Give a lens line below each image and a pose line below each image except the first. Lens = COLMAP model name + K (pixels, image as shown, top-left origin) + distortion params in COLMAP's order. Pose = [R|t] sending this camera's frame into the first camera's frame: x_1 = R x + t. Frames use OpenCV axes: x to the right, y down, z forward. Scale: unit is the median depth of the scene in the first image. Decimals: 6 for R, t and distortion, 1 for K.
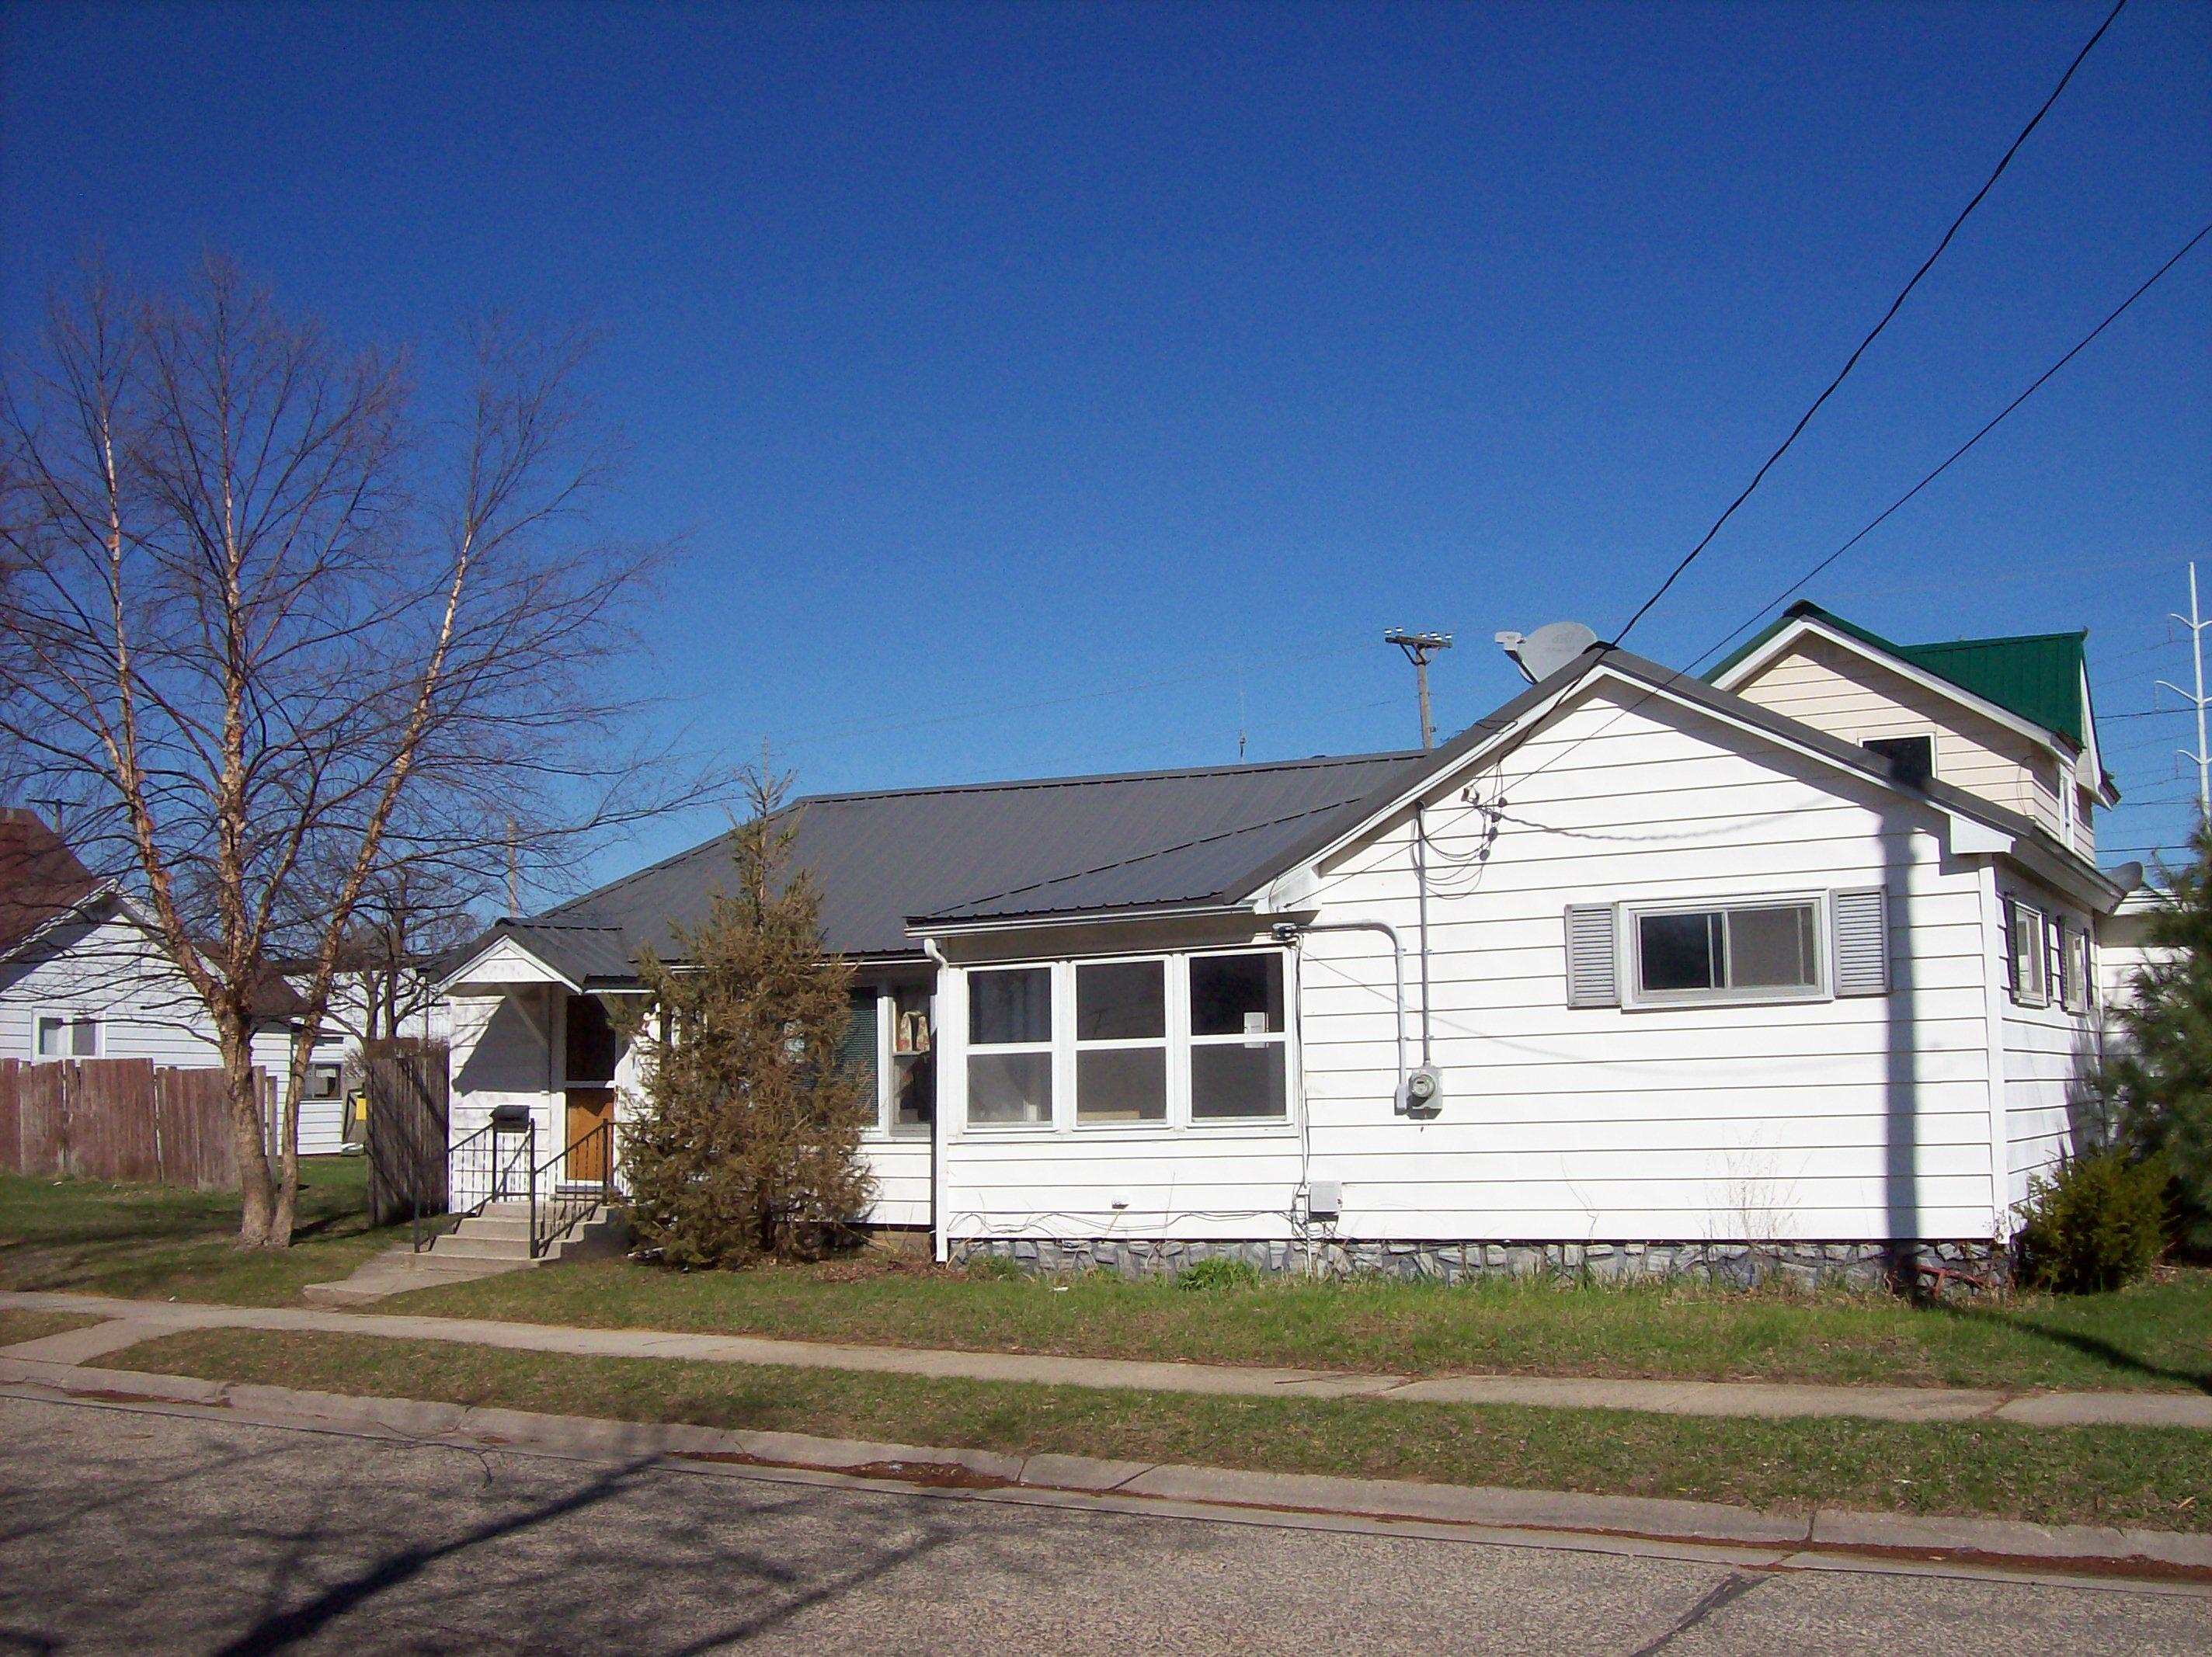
lens RADIAL K [[2408.7, 0, 1095.6], [0, 2408.7, 832.4], [0, 0, 1]] dist [-0.130898, 0.000000]
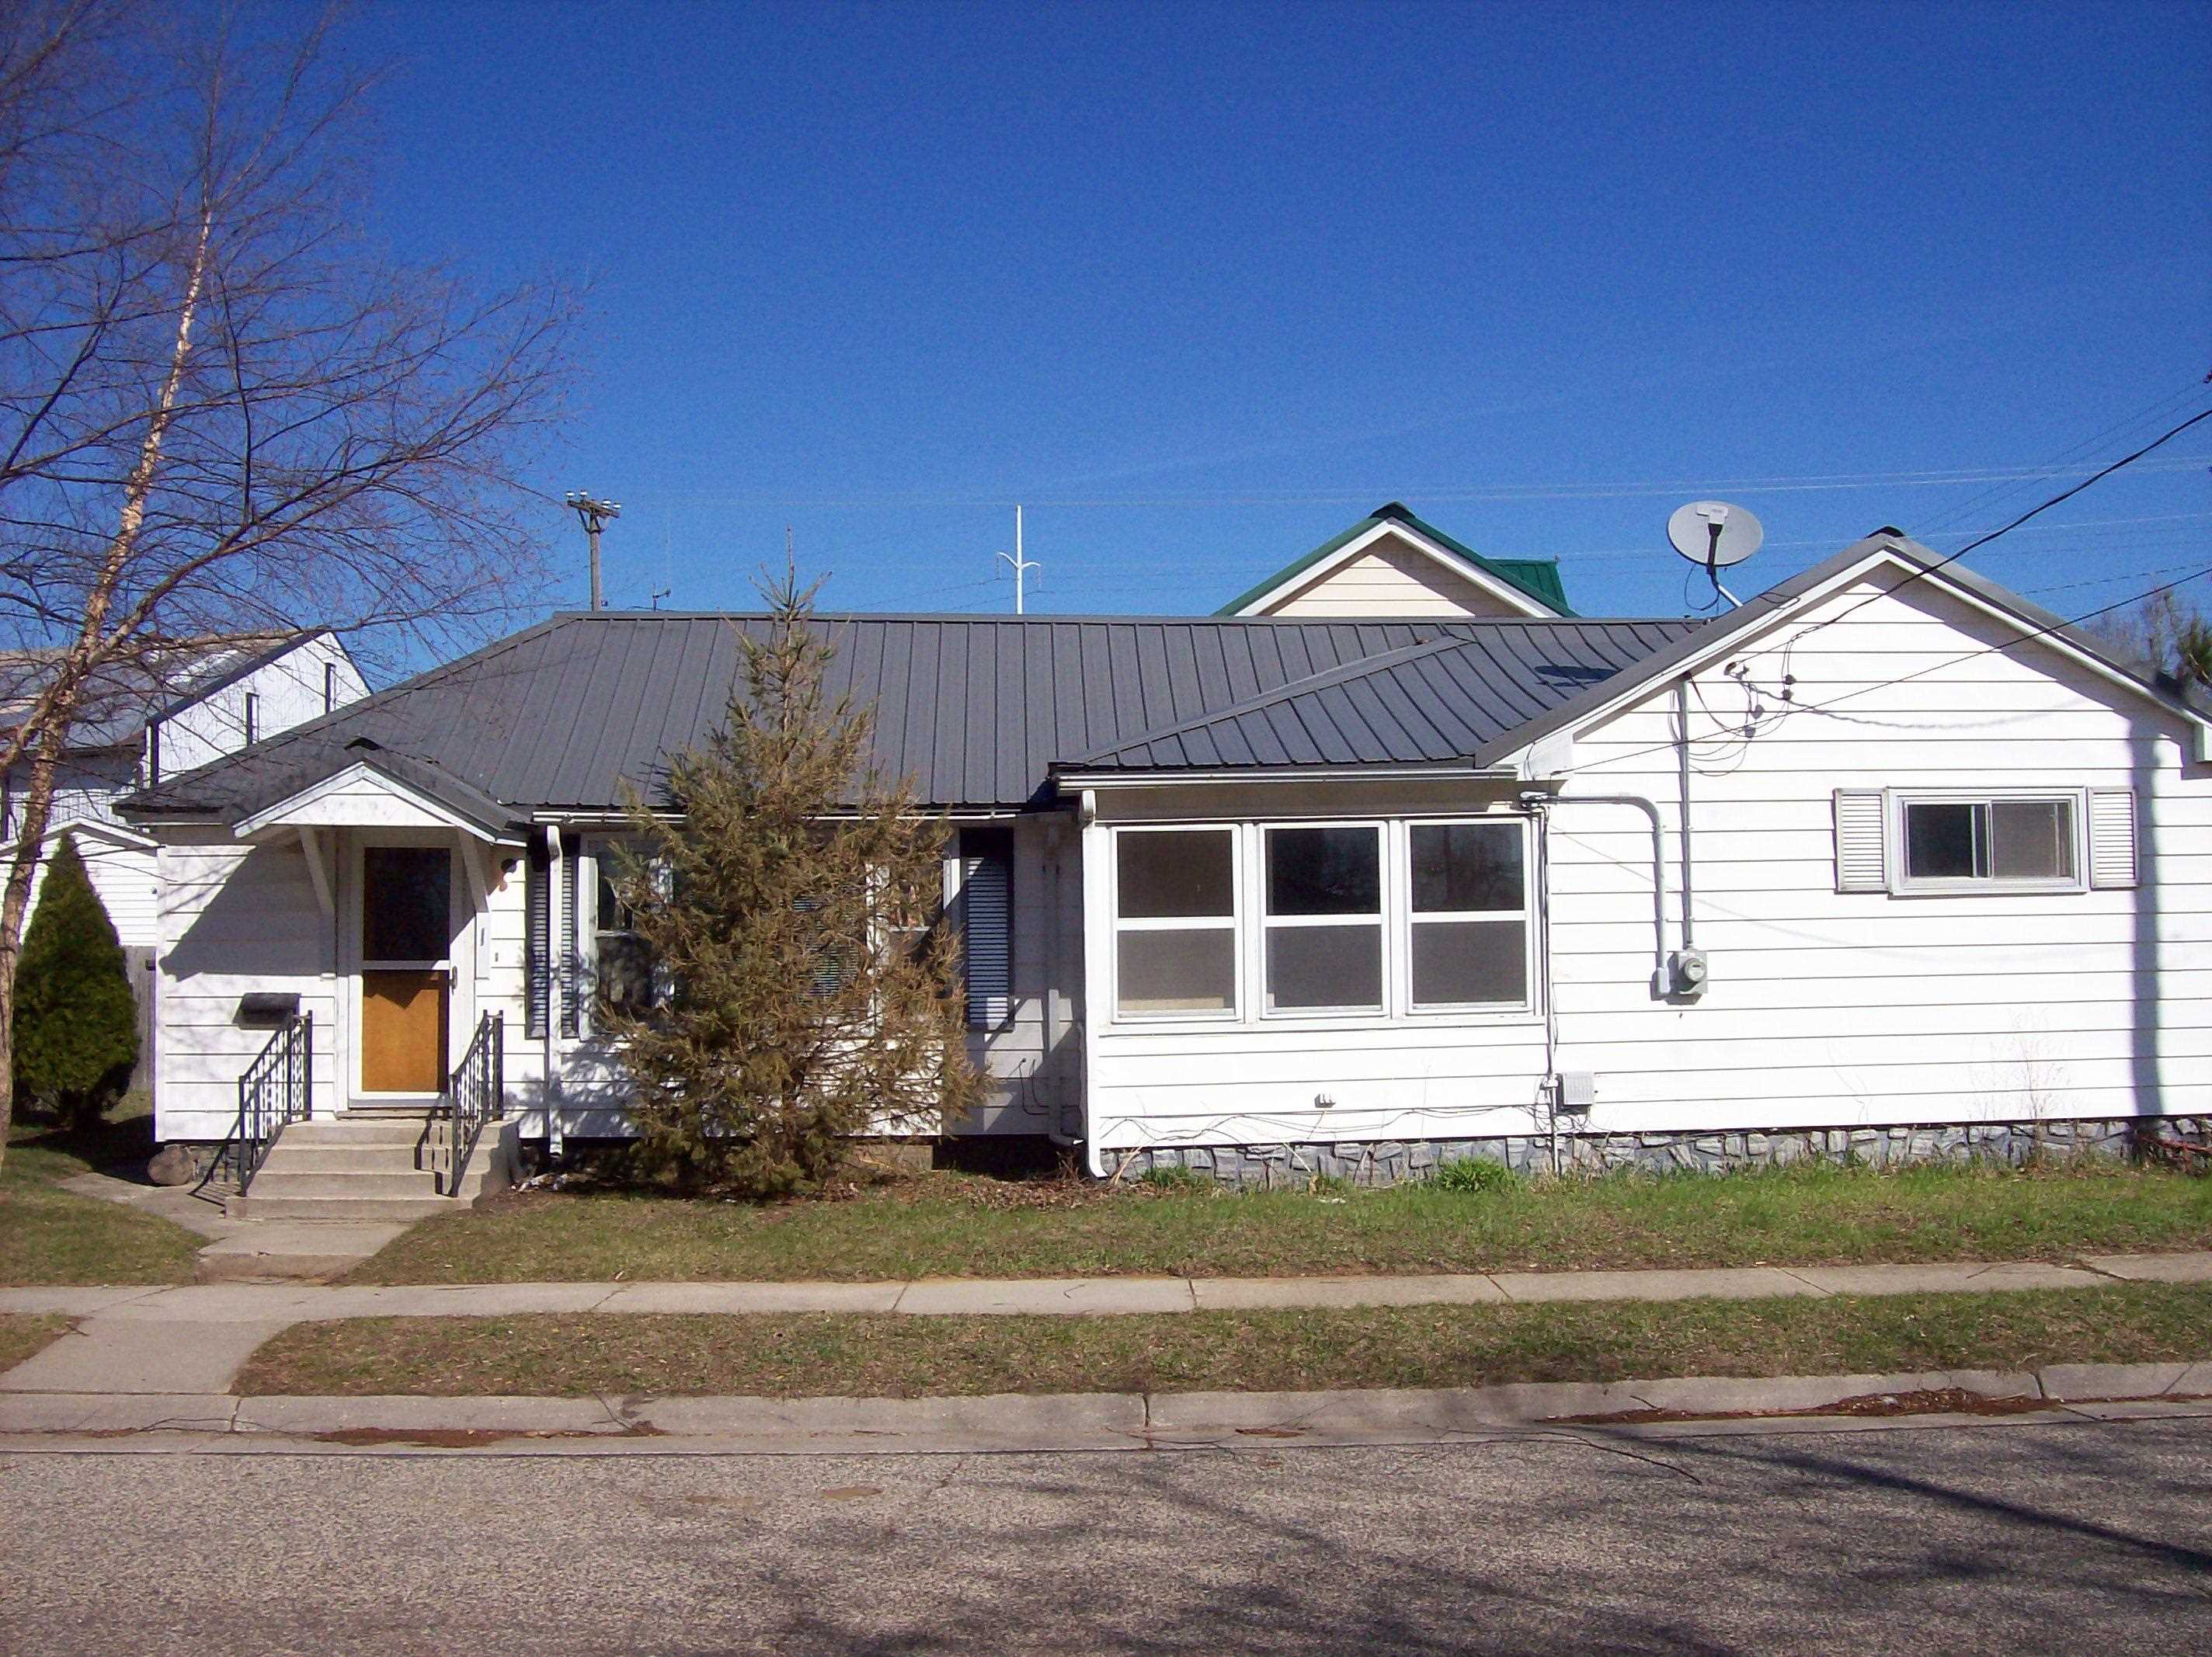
lens RADIAL K [[2408.7, 0, 1121.2], [0, 2408.7, 882.3], [0, 0, 1]] dist [-0.130898, 0.000000]
pose [[0.838671, 0.028265, 0.543904, -0.558465], [-0.060986, 0.997245, 0.042215, 0.043610], [-0.541213, -0.068575, 0.838085, 0.321550]]
